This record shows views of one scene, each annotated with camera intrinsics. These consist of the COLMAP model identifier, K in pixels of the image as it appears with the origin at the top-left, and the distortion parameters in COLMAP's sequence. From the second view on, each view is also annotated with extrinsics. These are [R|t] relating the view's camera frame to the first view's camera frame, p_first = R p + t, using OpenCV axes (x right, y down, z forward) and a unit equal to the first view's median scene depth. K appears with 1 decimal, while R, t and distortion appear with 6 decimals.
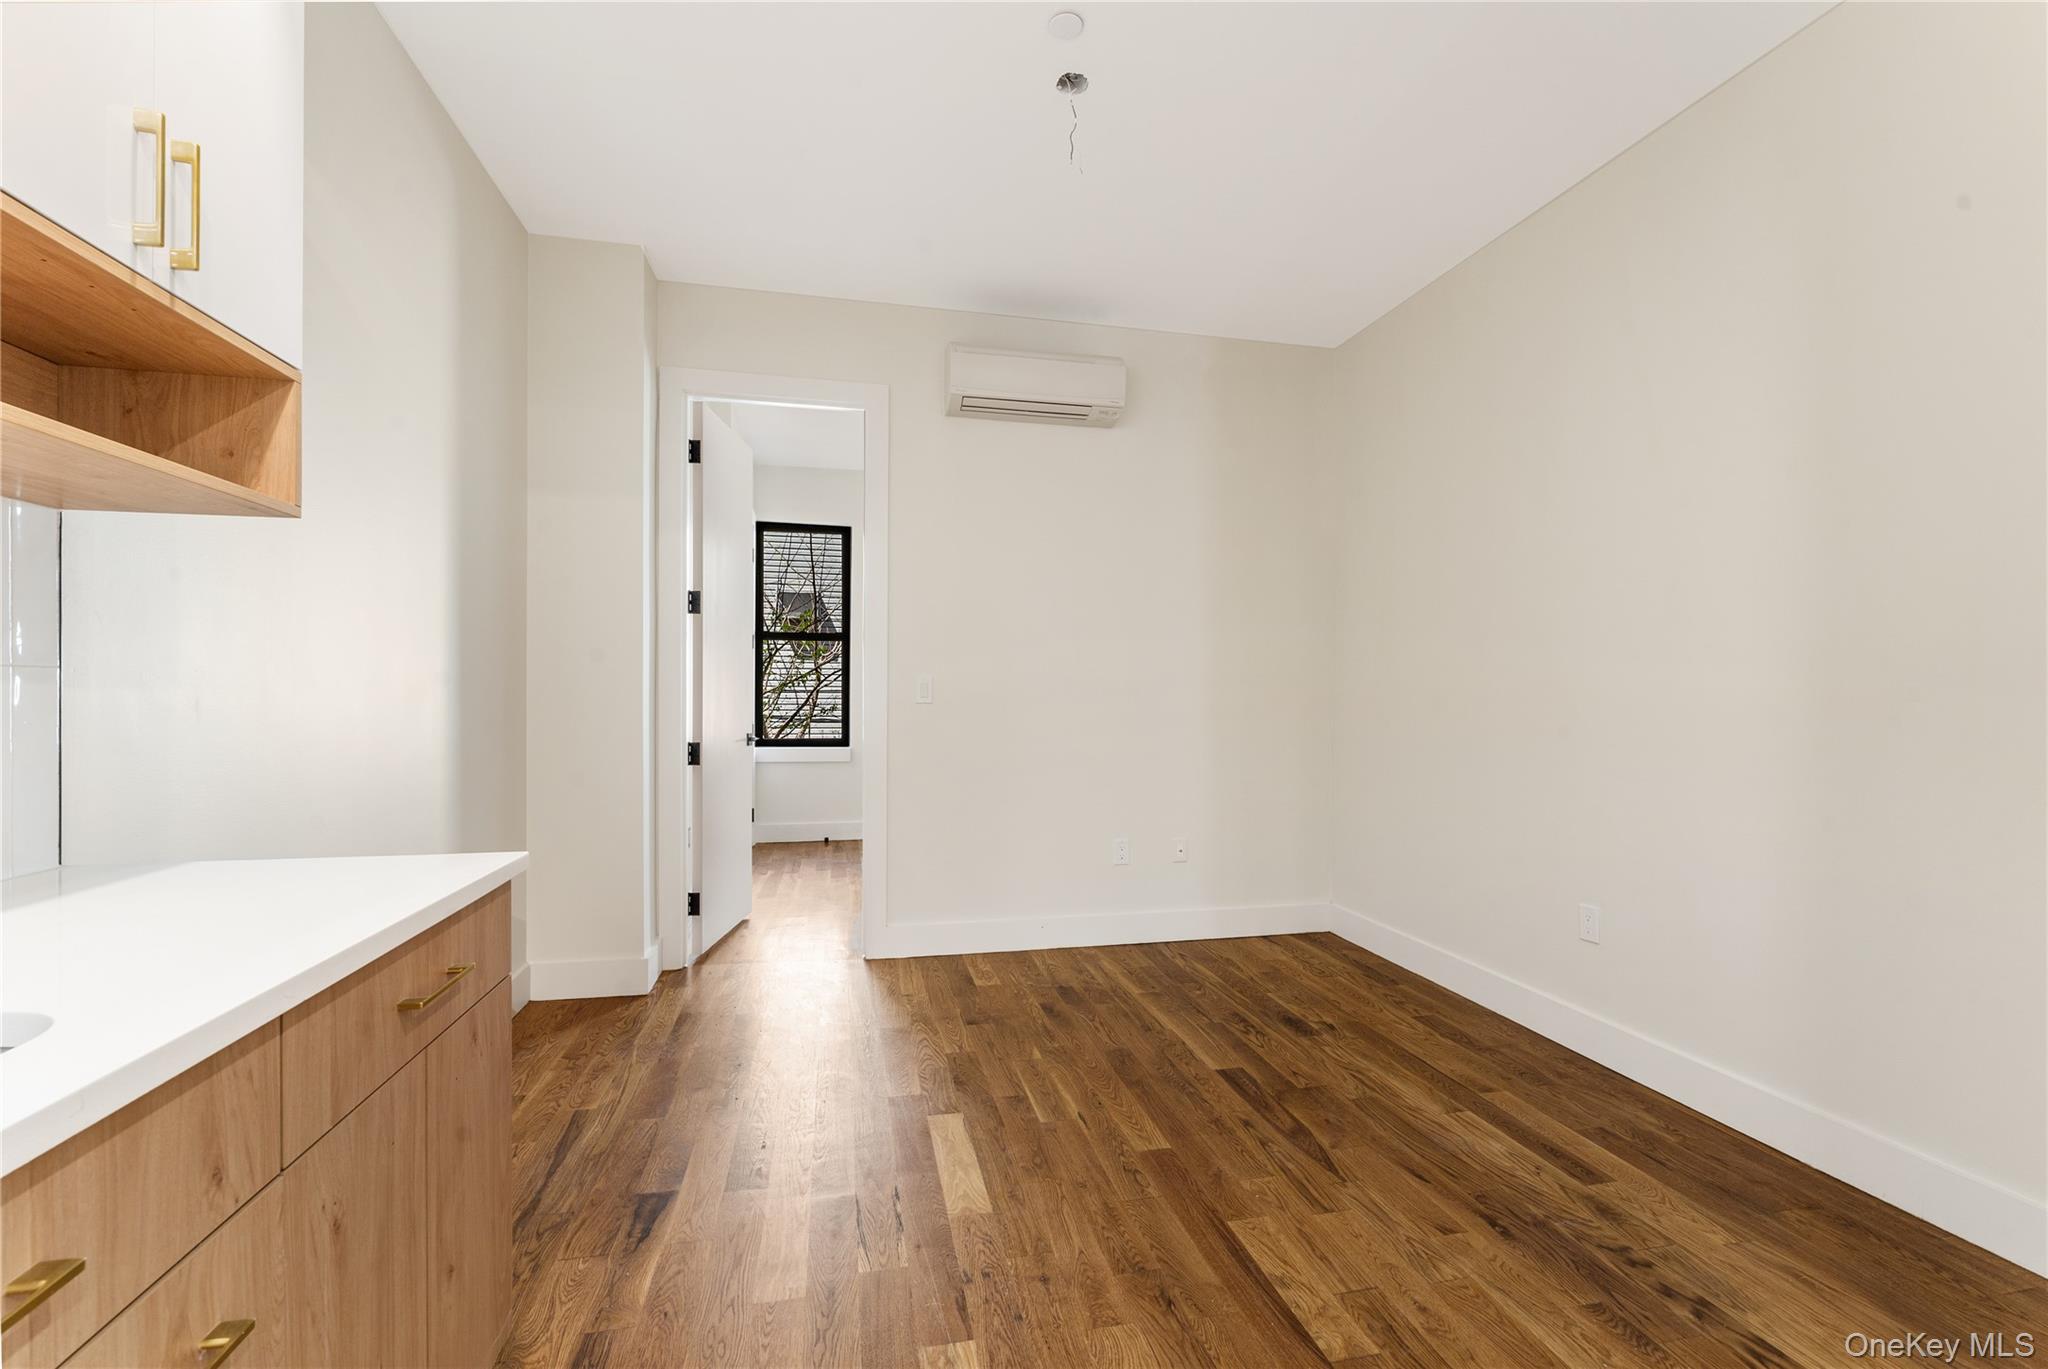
lens RADIAL K [[861.9, 0, 1024.4], [0, 861.9, 697.9], [0, 0, 1]] dist [-0.005796, -0.000383]
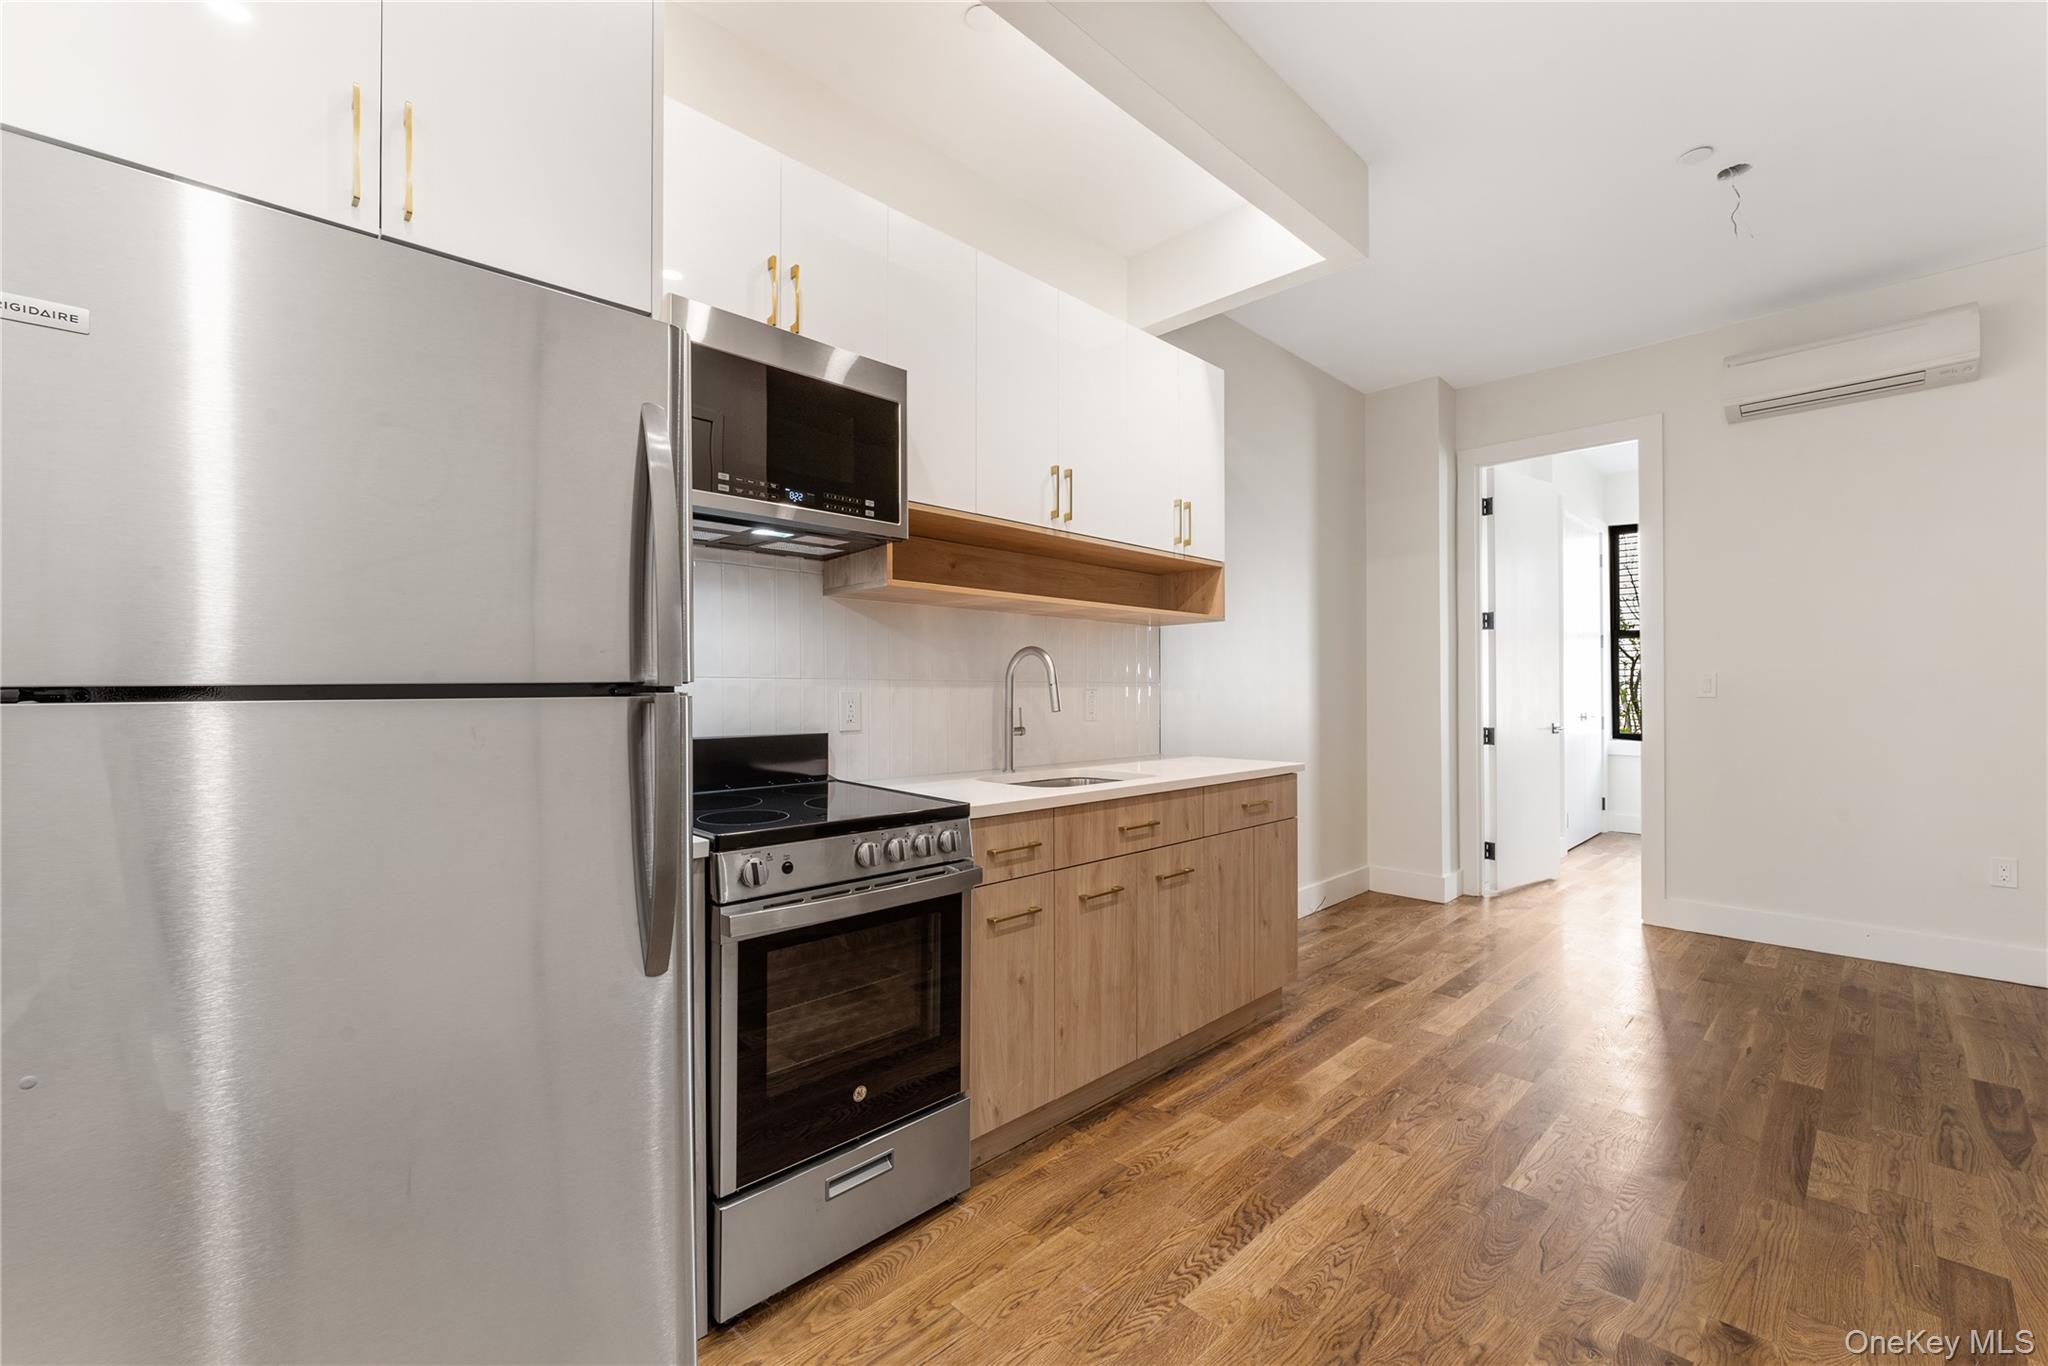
lens RADIAL K [[829.7, 0, 1024.0], [0, 829.7, 683.0], [0, 0, 1]] dist [-0.001558, -0.000438]
pose [[0.528392, -0.014087, -0.848884, 0.438305], [0.002888, 0.999886, -0.014795, 0.001232], [0.848995, 0.005366, 0.528373, -0.376575]]
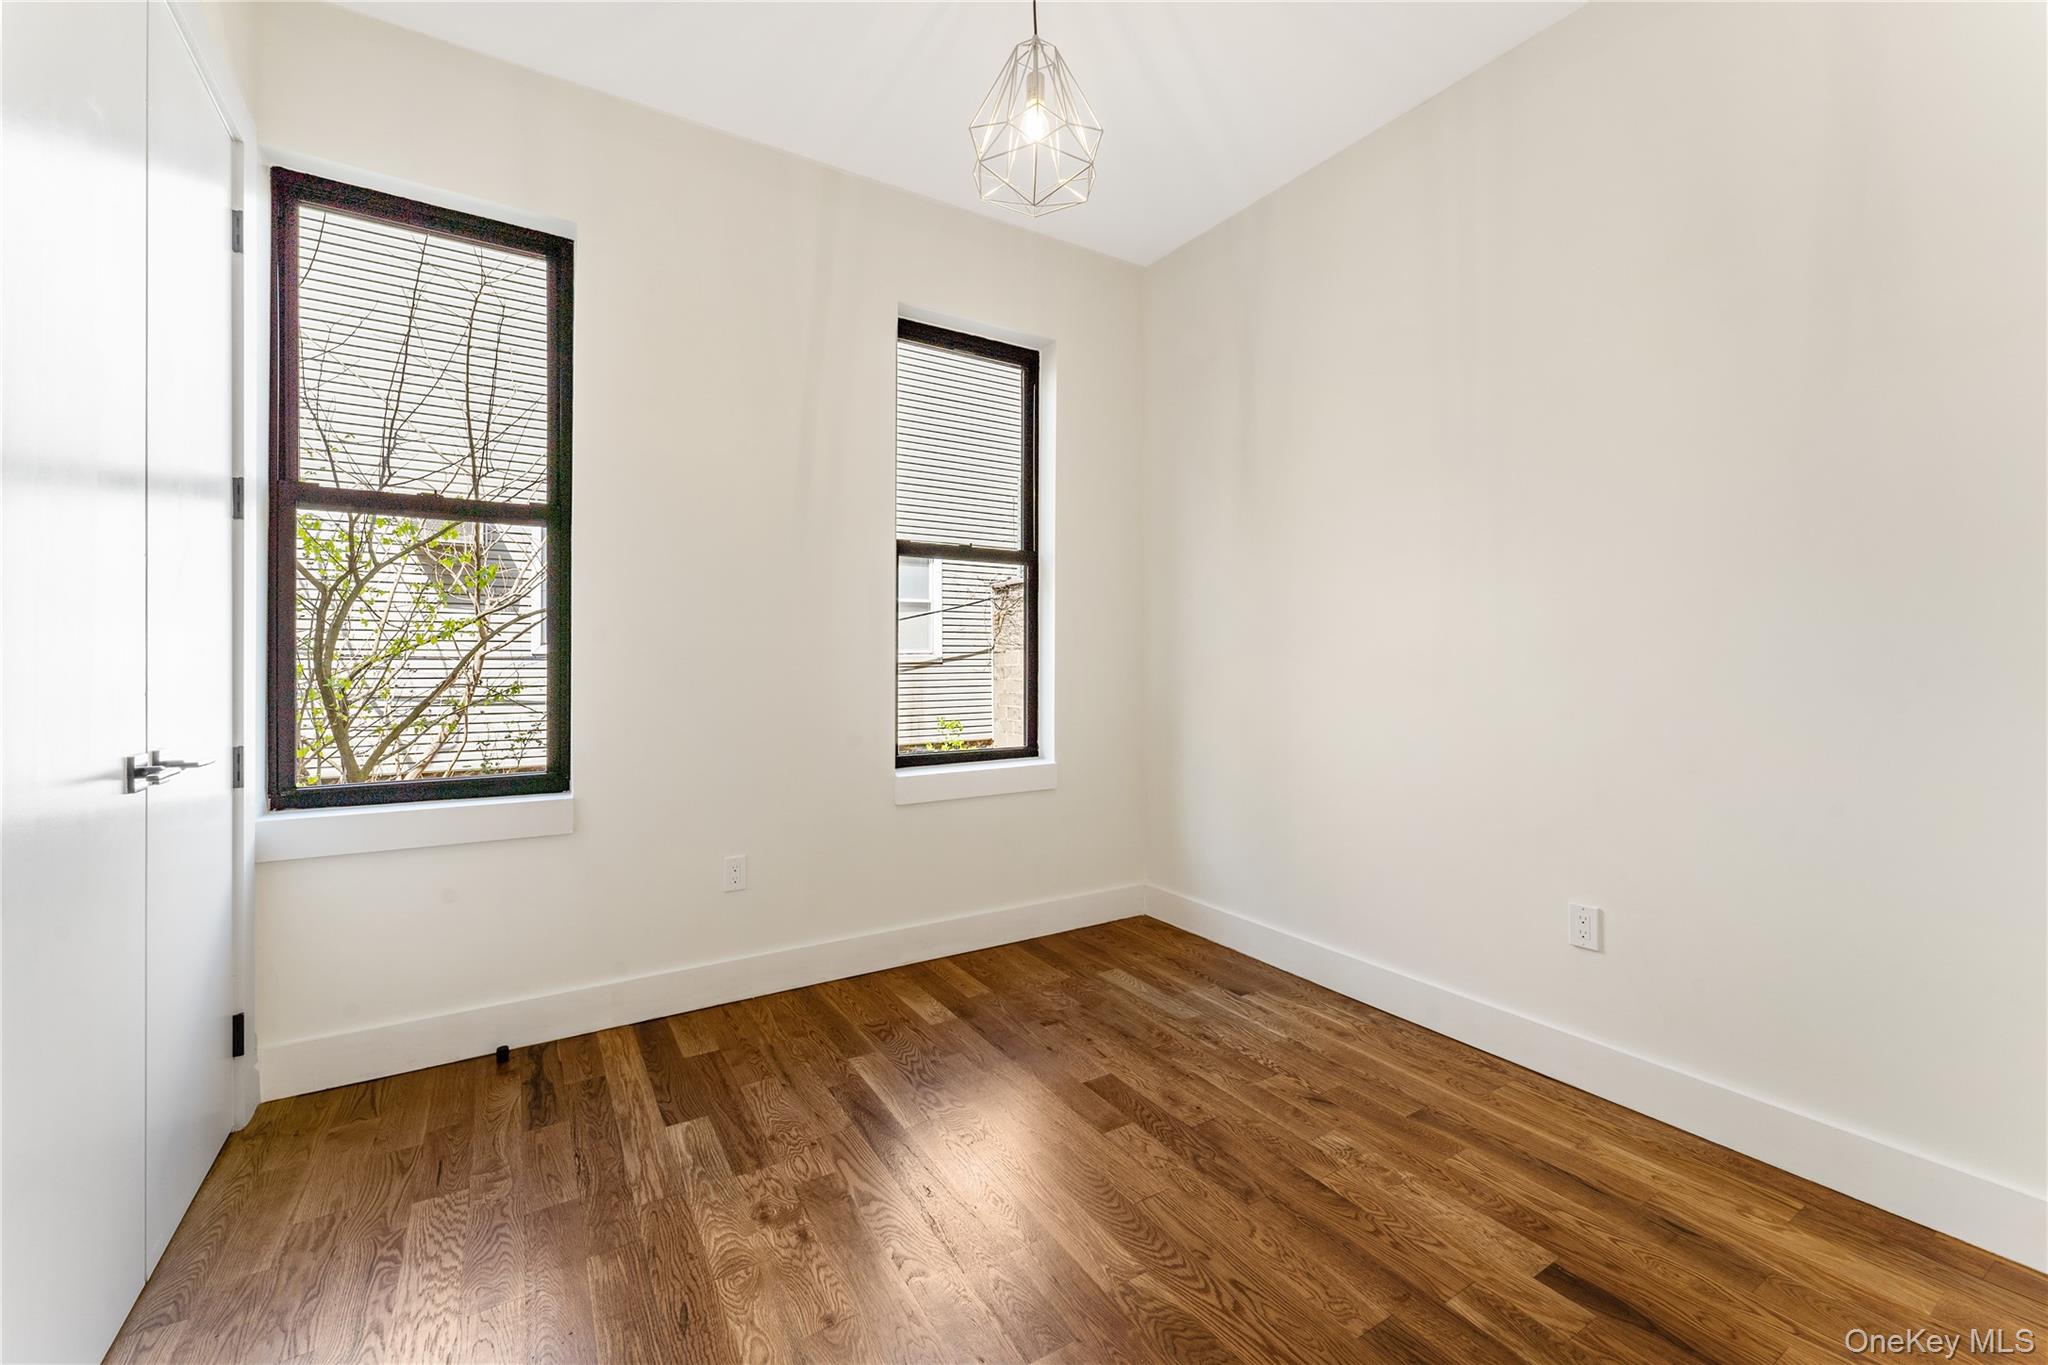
lens RADIAL K [[828.9, 0, 1022.8], [0, 828.9, 660.5], [0, 0, 1]] dist [0.001245, 0.000385]
pose [[0.942224, -0.002718, 0.334971, -0.356440], [0.002390, 0.999996, 0.001392, -0.008693], [-0.334974, -0.000511, 0.942227, 1.512326]]
